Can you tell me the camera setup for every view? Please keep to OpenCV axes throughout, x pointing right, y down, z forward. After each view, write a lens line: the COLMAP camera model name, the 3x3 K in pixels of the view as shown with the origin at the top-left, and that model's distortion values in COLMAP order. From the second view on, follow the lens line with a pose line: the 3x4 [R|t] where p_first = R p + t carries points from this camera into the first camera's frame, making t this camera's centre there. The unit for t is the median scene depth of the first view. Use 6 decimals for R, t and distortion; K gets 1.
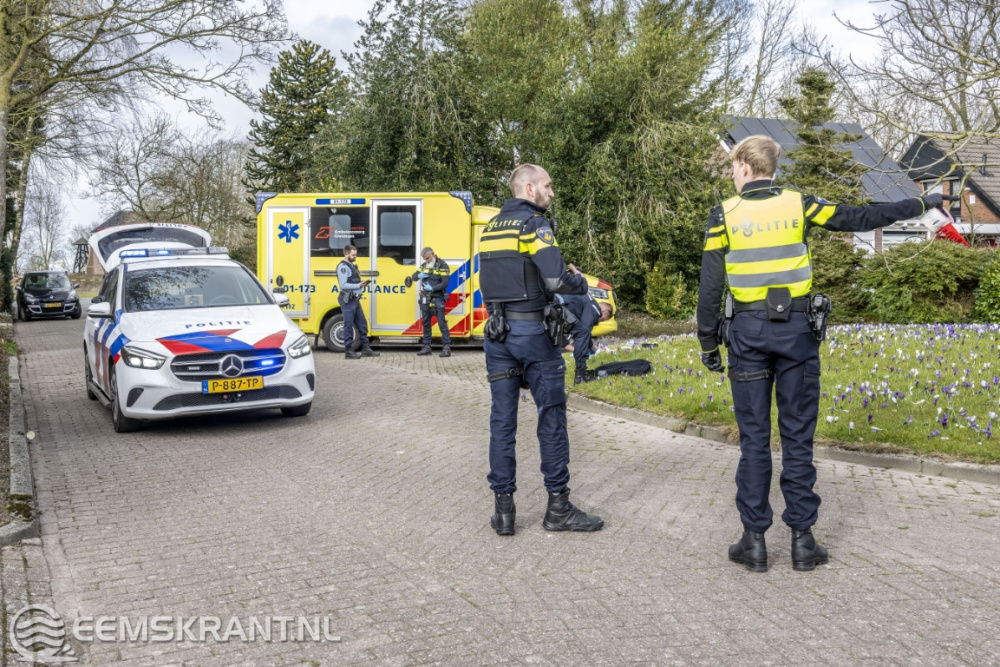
lens RADIAL K [[819.6, 0, 472.4], [0, 819.6, 308.7], [0, 0, 1]] dist [0.005324, -0.001061]
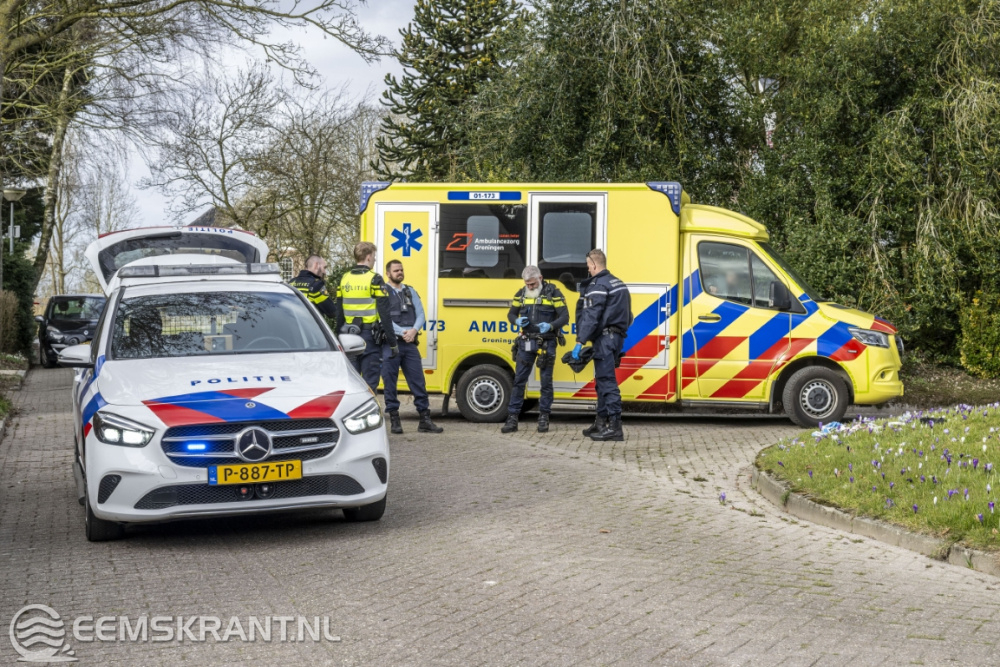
lens RADIAL K [[1276.0, 0, 501.6], [0, 1276.0, 334.3], [0, 0, 1]] dist [-0.002875, 0.000000]
pose [[0.998952, 0.012987, -0.043879, -0.109424], [-0.014033, 0.999623, -0.023617, 0.006713], [0.043555, 0.024208, 0.998758, -0.037214]]
